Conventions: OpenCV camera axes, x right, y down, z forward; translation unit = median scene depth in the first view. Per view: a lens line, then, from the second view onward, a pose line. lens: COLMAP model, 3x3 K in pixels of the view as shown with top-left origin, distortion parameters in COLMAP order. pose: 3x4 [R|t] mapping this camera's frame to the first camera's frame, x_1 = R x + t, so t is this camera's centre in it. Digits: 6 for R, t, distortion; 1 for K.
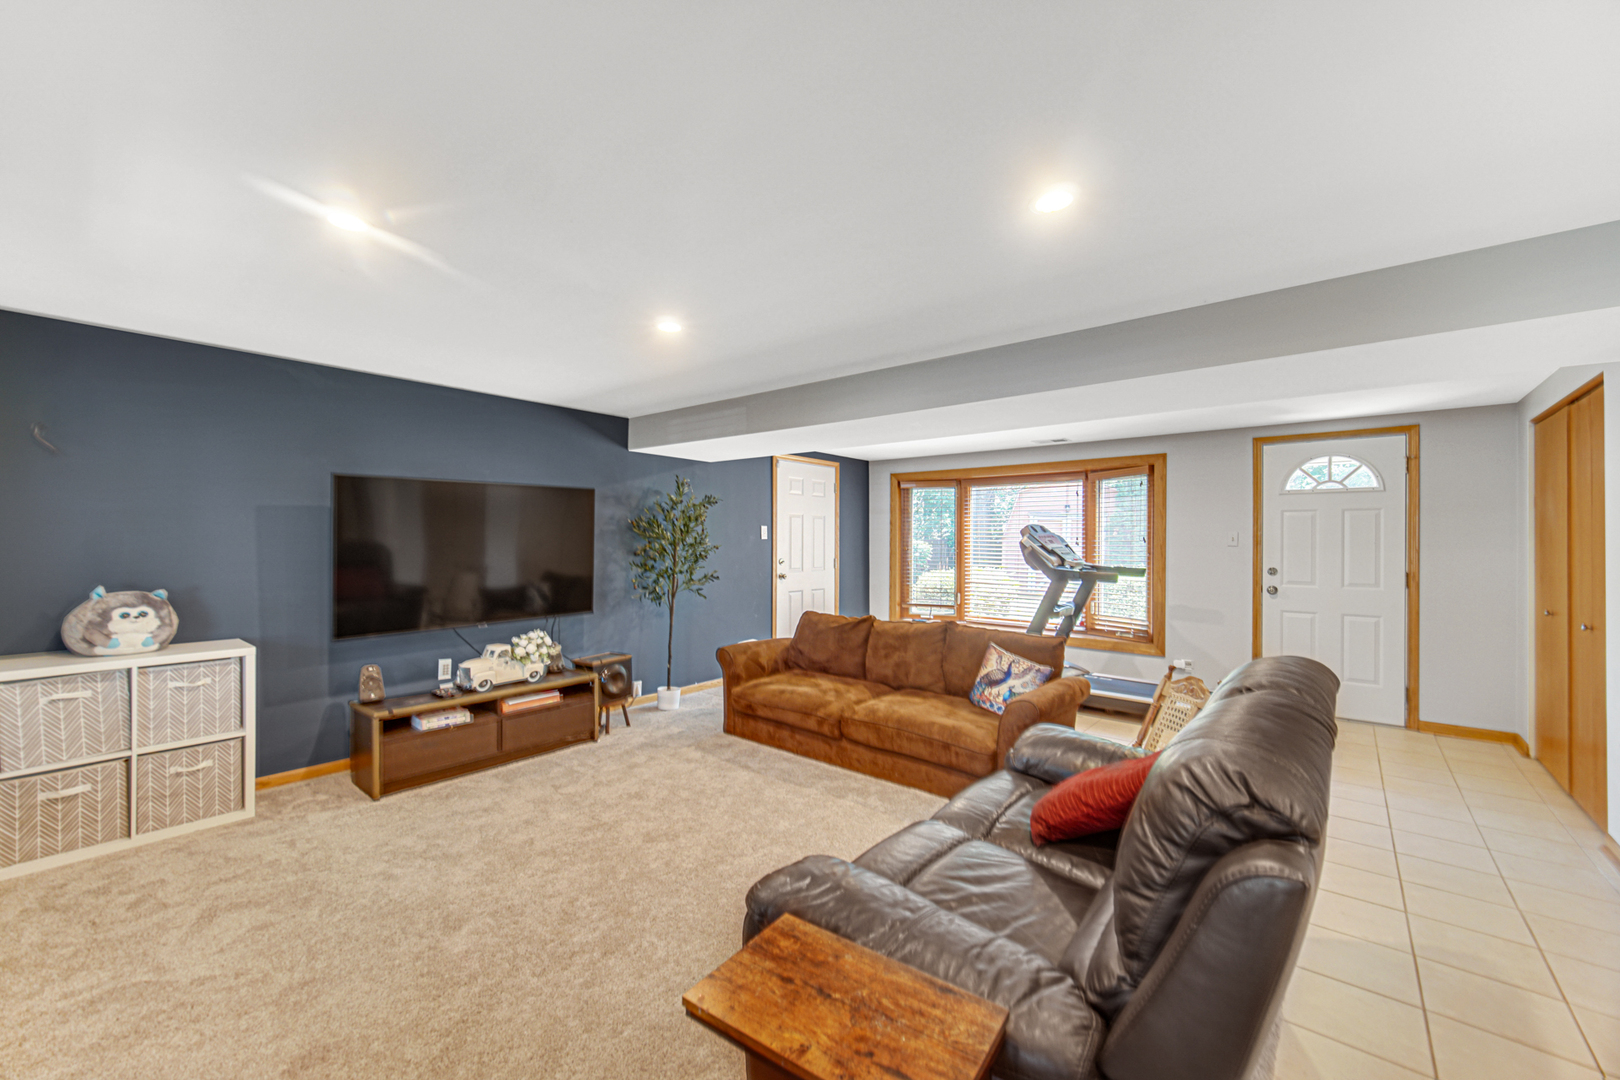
lens RADIAL K [[648.5, 0, 810.0], [0, 648.5, 540.0], [0, 0, 1]] dist [-0.001357, -0.000166]
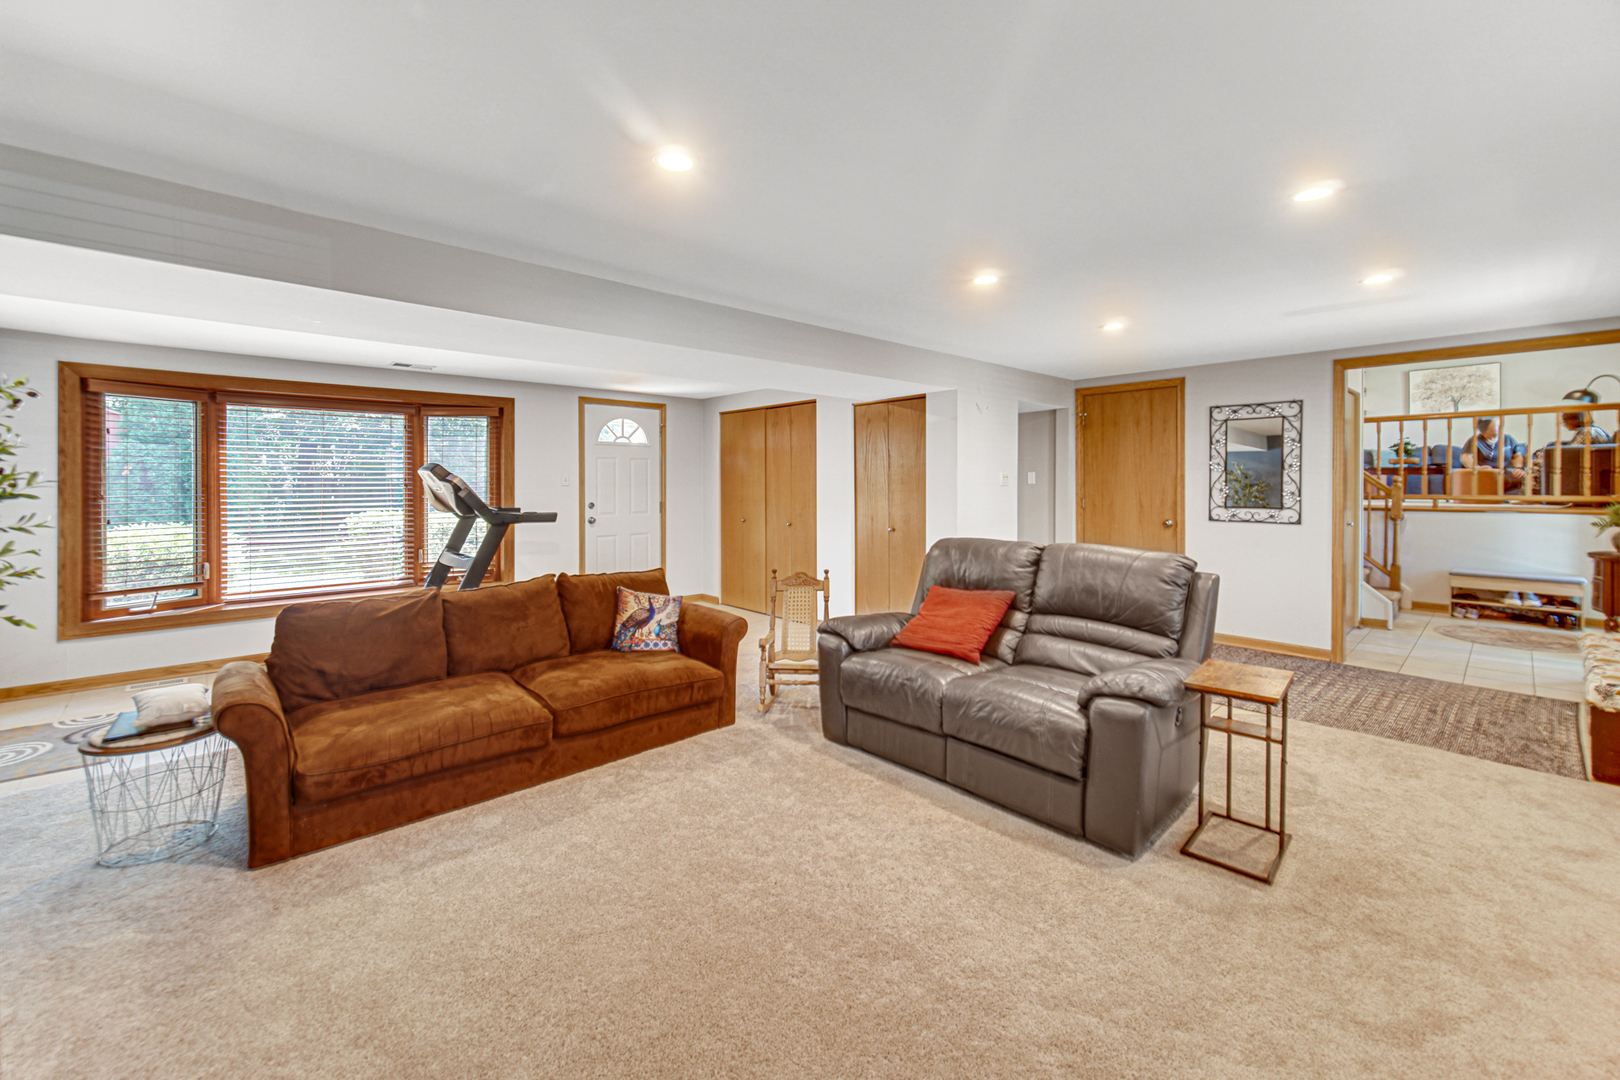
lens RADIAL K [[647.5, 0, 803.0], [0, 647.5, 486.4], [0, 0, 1]] dist [-0.000386, -0.000142]
pose [[0.129340, -0.011579, 0.991533, -0.493207], [0.002326, 0.999933, 0.011374, -0.001939], [-0.991598, 0.000835, 0.129358, 0.450795]]
